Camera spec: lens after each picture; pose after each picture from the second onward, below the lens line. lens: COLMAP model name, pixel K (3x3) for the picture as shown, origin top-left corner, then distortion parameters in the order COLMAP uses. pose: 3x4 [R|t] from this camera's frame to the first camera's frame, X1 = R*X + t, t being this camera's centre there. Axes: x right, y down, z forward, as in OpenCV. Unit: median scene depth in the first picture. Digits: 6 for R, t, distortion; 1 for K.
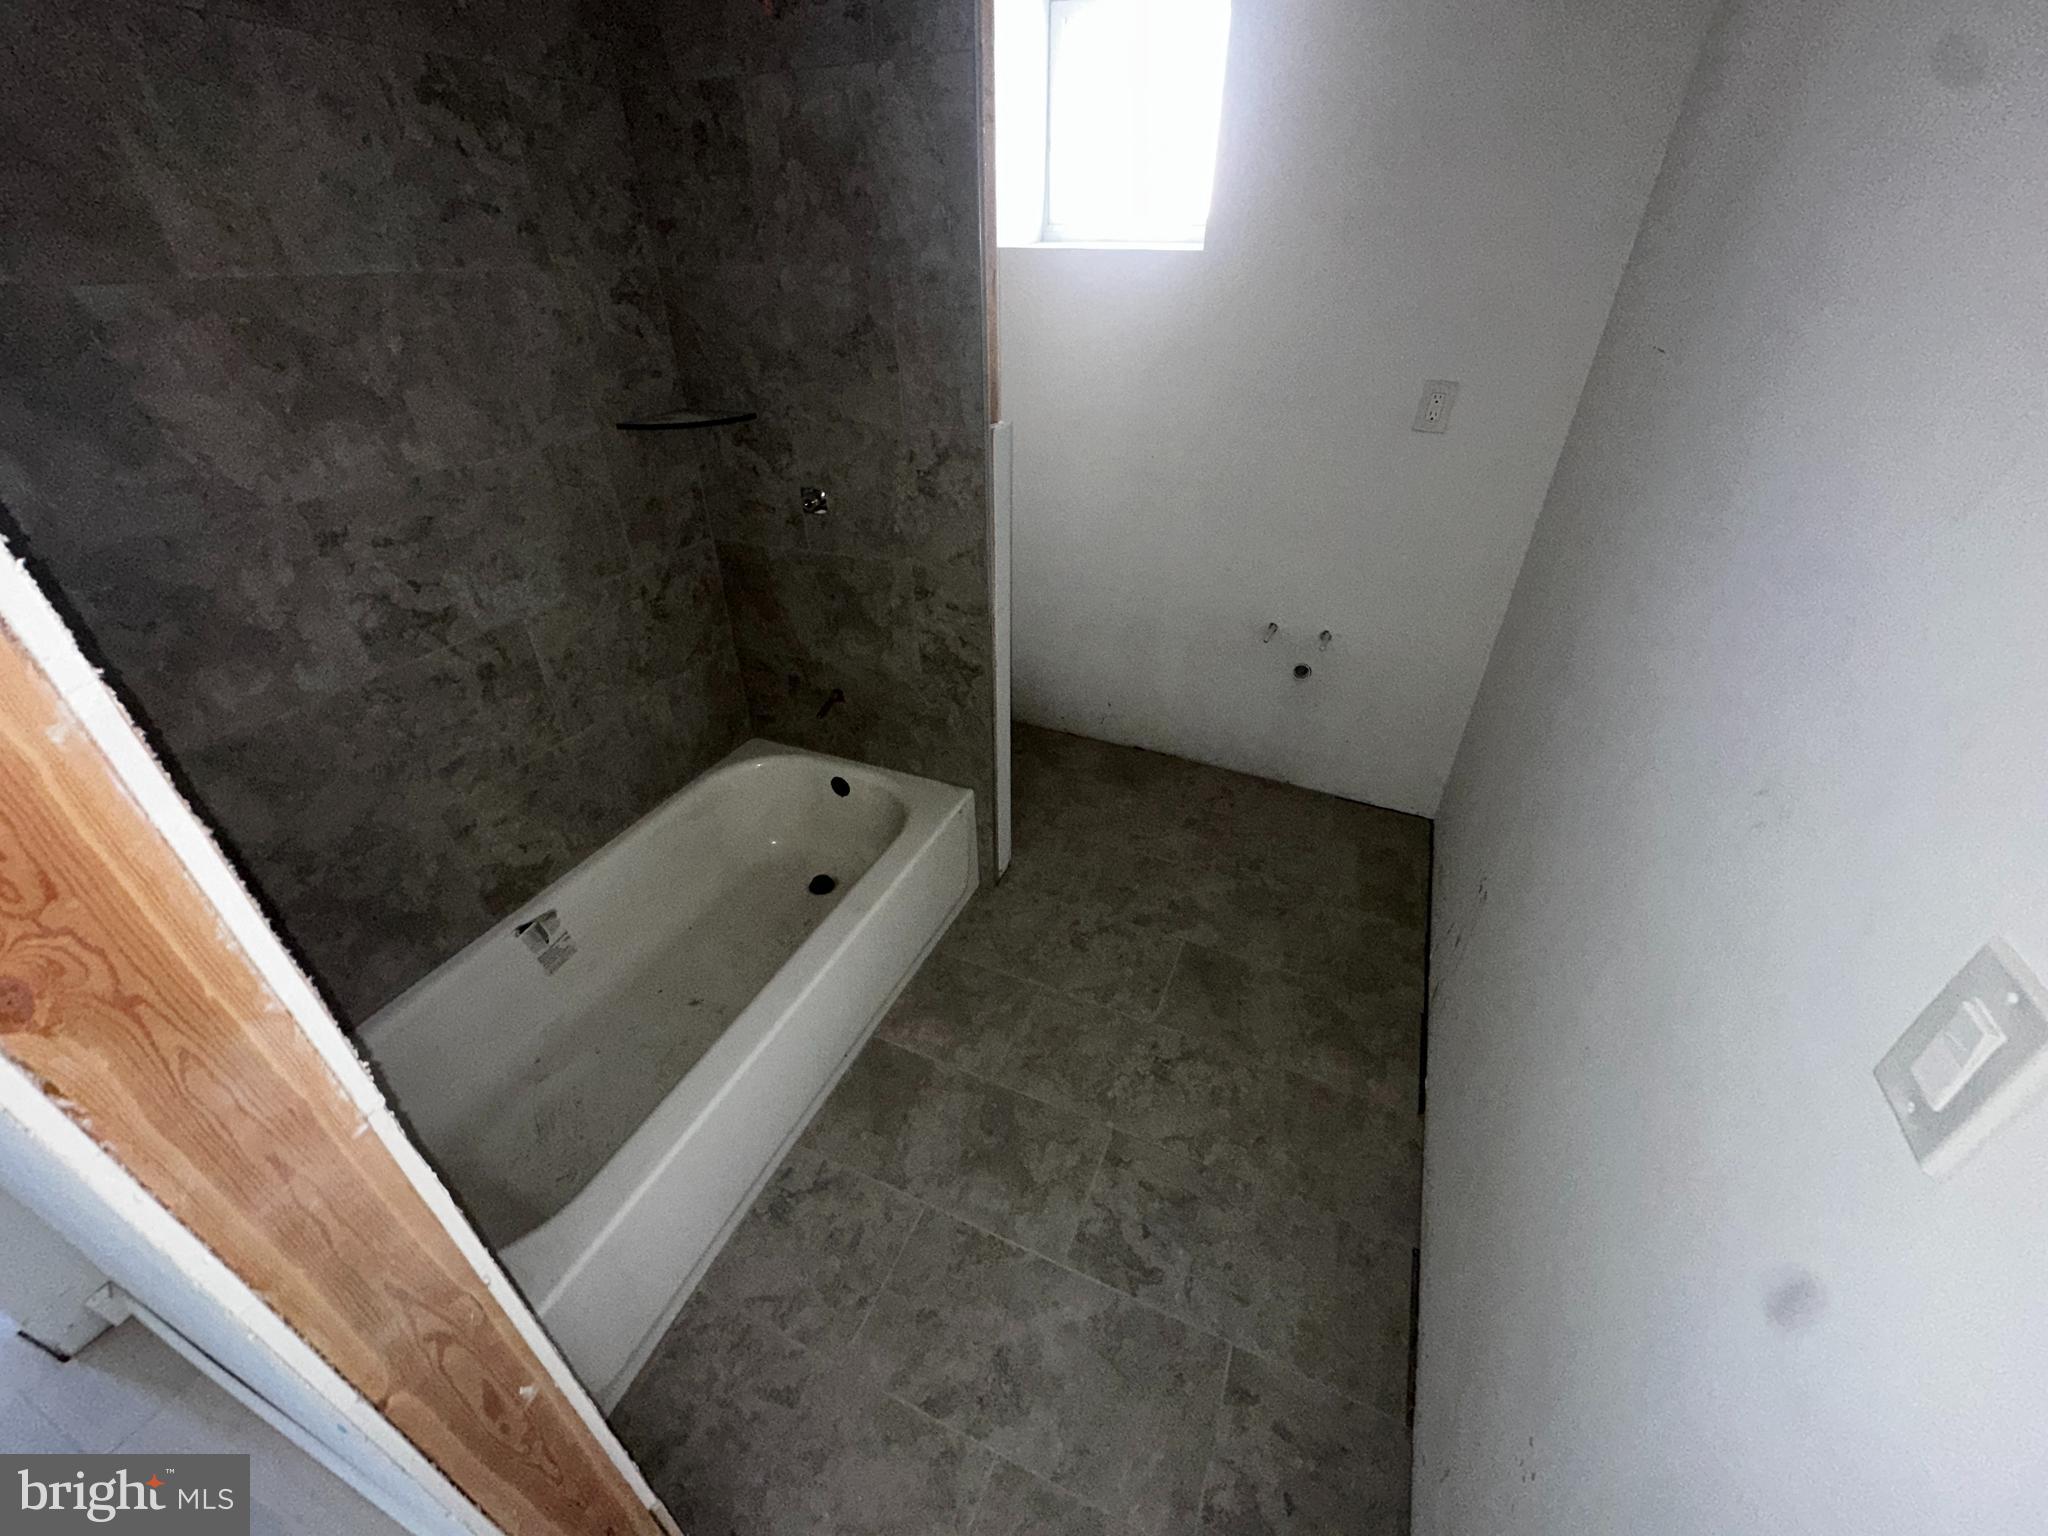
lens RADIAL K [[811.8, 0, 1024.6], [0, 811.8, 767.4], [0, 0, 1]] dist [-0.001536, -0.000153]
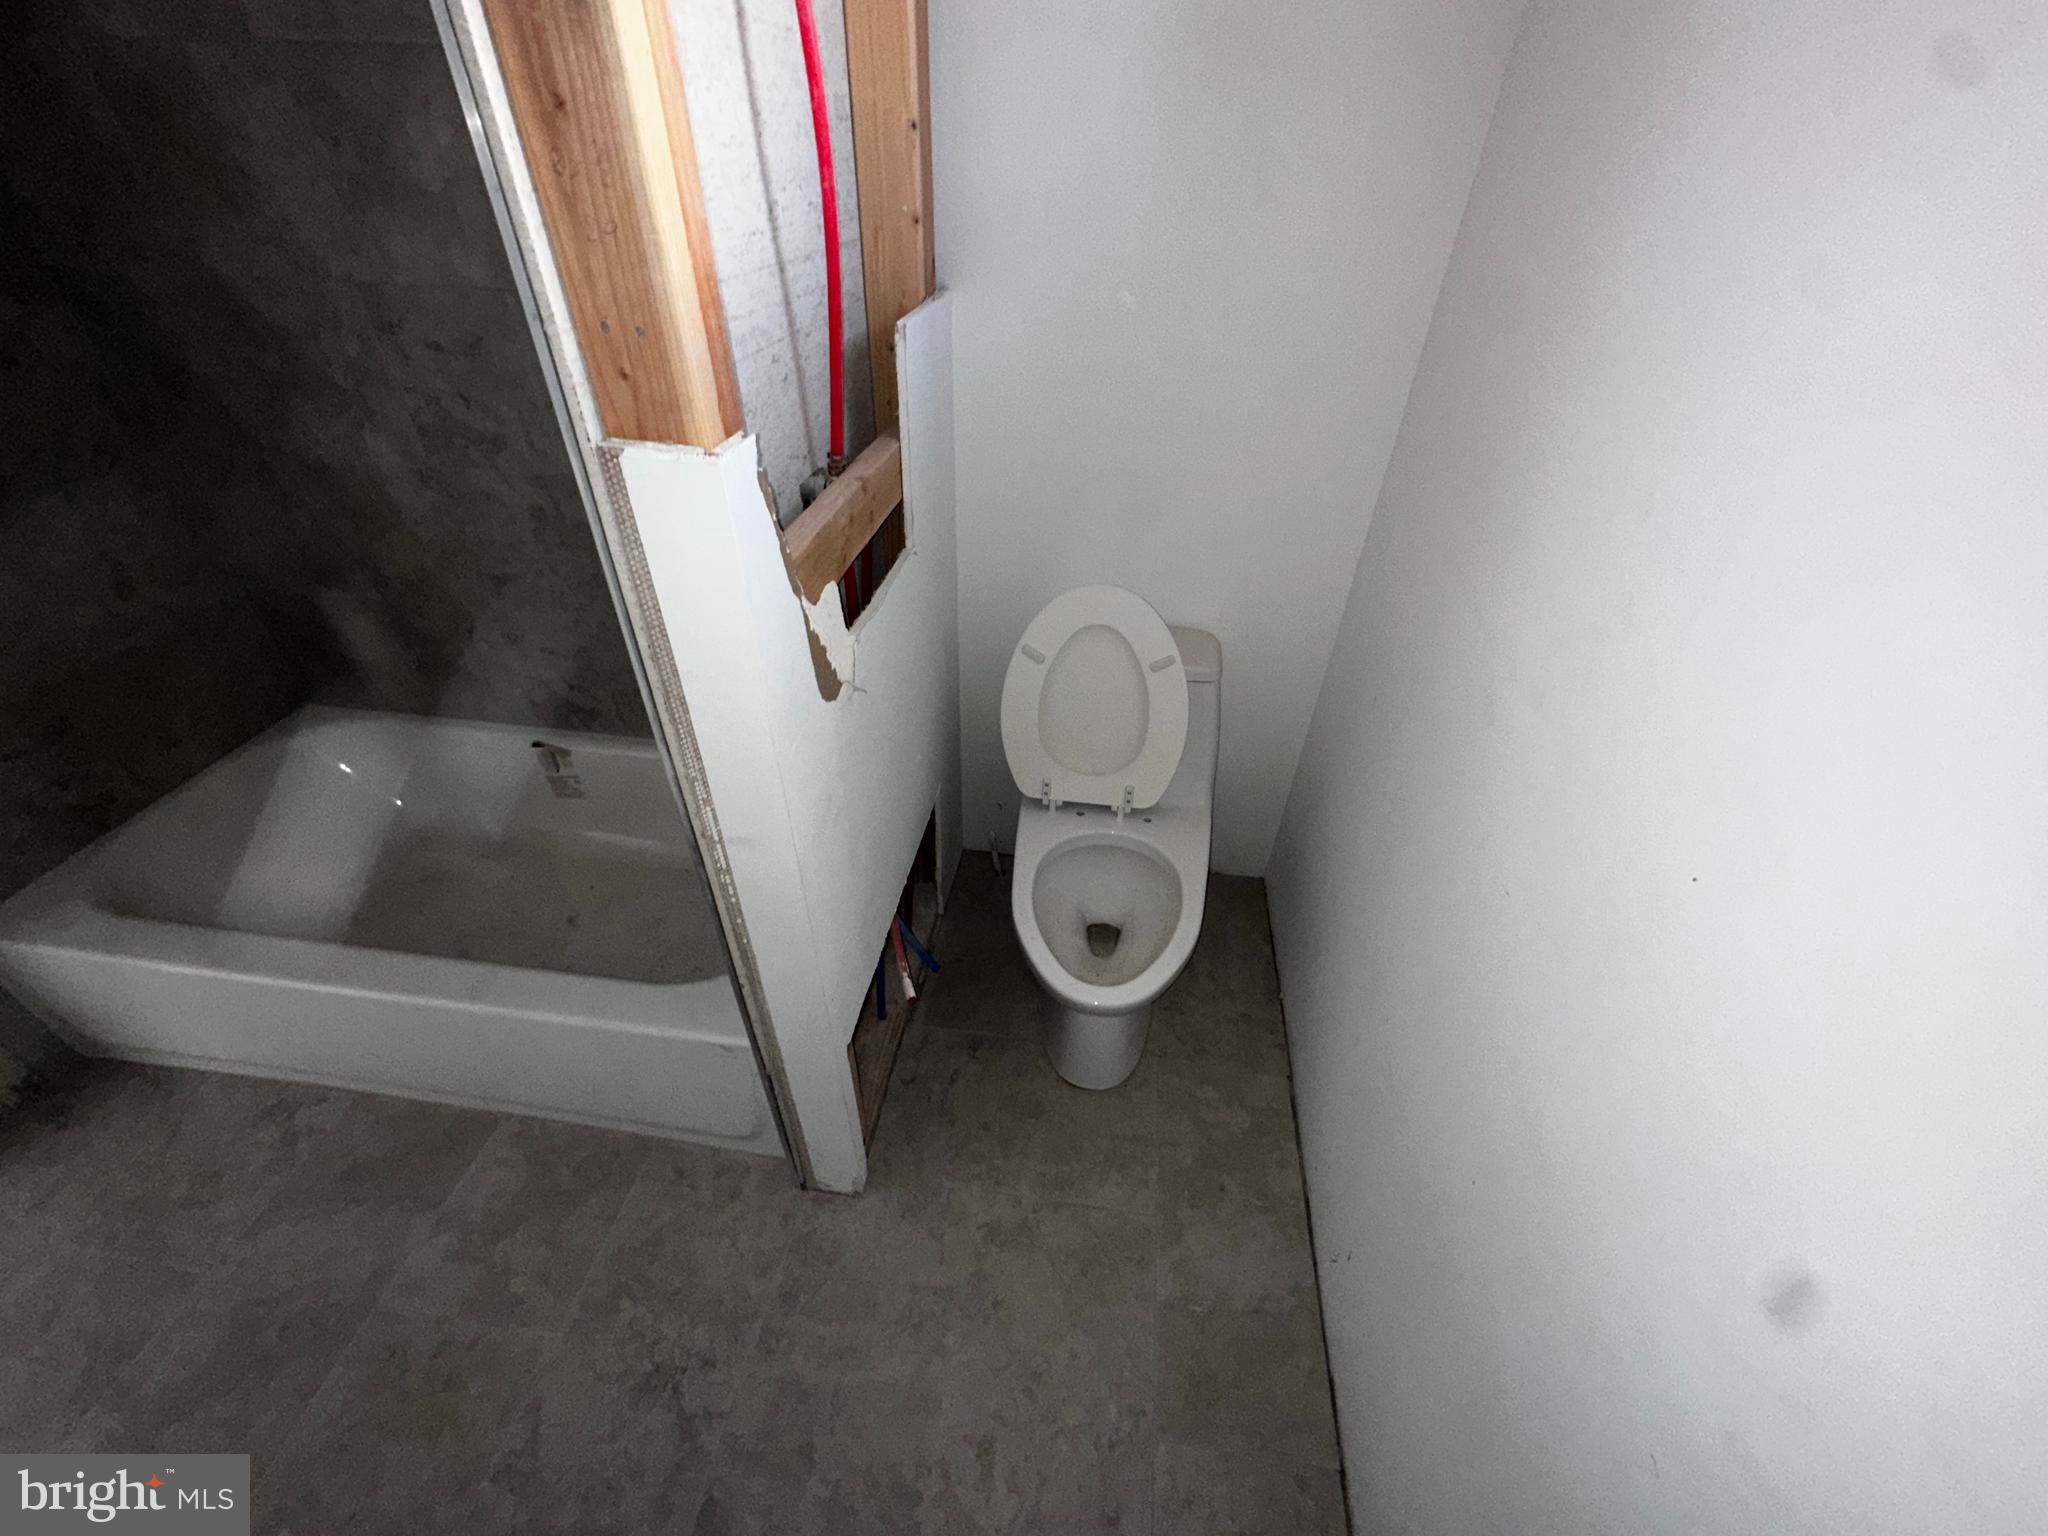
lens RADIAL K [[811.8, 0, 1019.9], [0, 811.8, 768.9], [0, 0, 1]] dist [-0.001536, -0.000153]
pose [[0.259264, 0.592565, -0.762659, 0.395681], [-0.544004, 0.742077, 0.391641, -0.573534], [0.798024, 0.313351, 0.514751, 1.042352]]
